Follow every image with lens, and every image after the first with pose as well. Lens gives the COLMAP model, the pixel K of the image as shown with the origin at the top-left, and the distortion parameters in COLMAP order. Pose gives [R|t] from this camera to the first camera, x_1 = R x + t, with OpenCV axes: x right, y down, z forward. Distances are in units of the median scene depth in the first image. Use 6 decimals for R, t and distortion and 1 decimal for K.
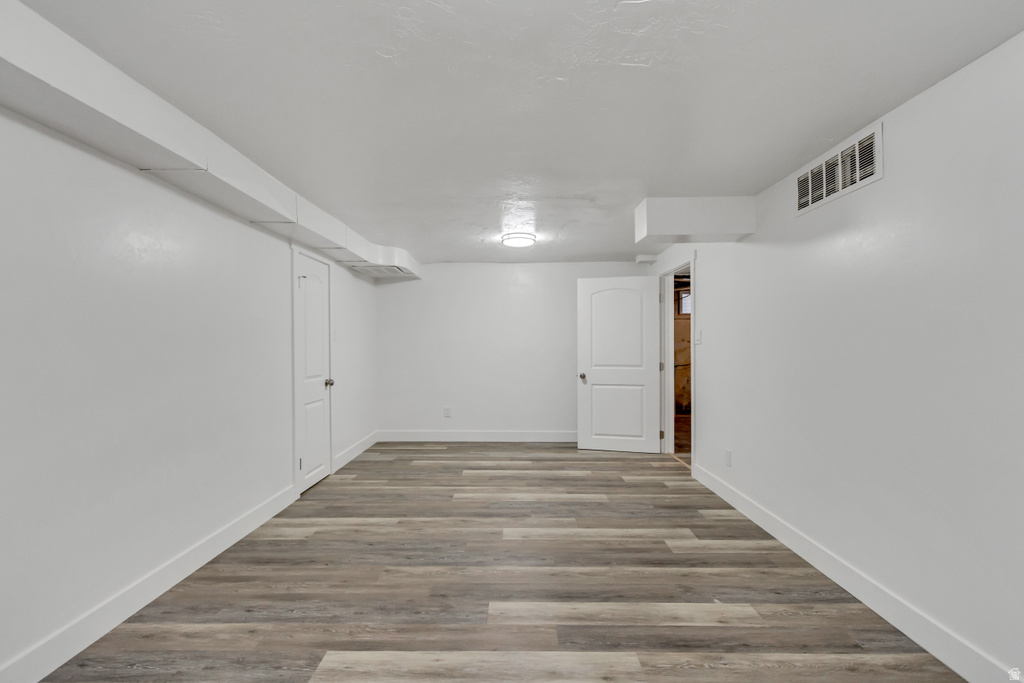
lens RADIAL K [[472.5, 0, 512.2], [0, 472.5, 344.5], [0, 0, 1]] dist [0.022232, -0.011178]
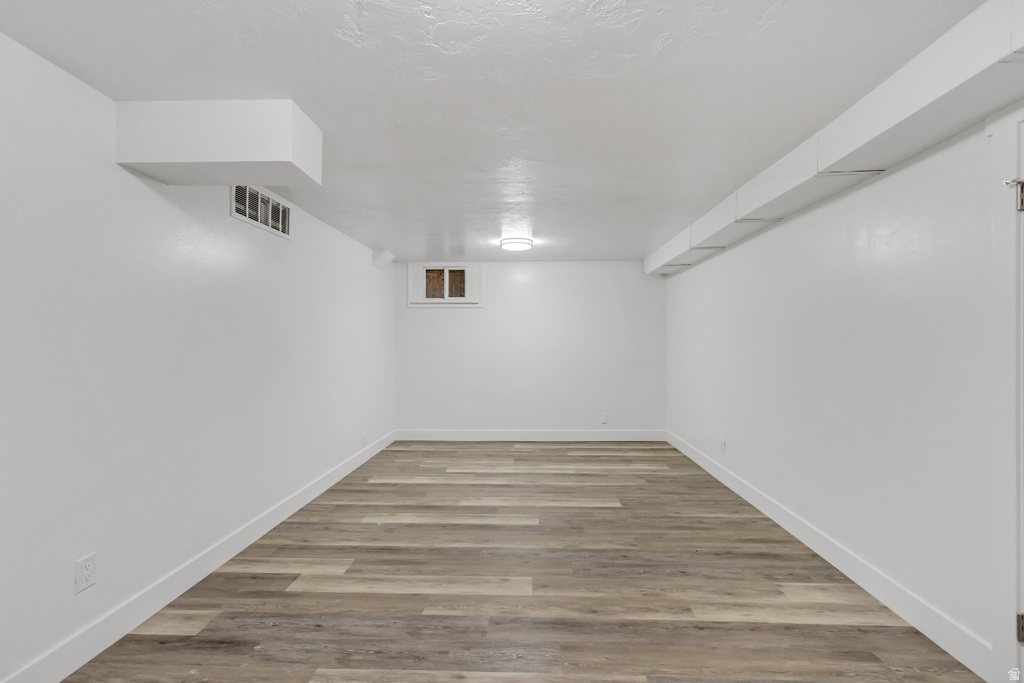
lens RADIAL K [[472.5, 0, 512.2], [0, 472.5, 344.5], [0, 0, 1]] dist [0.022232, -0.011178]
pose [[-0.999311, 0.004822, 0.036790, -0.019492], [0.005041, 0.999970, 0.005864, -0.004320], [-0.036761, 0.006046, -0.999306, 2.010319]]
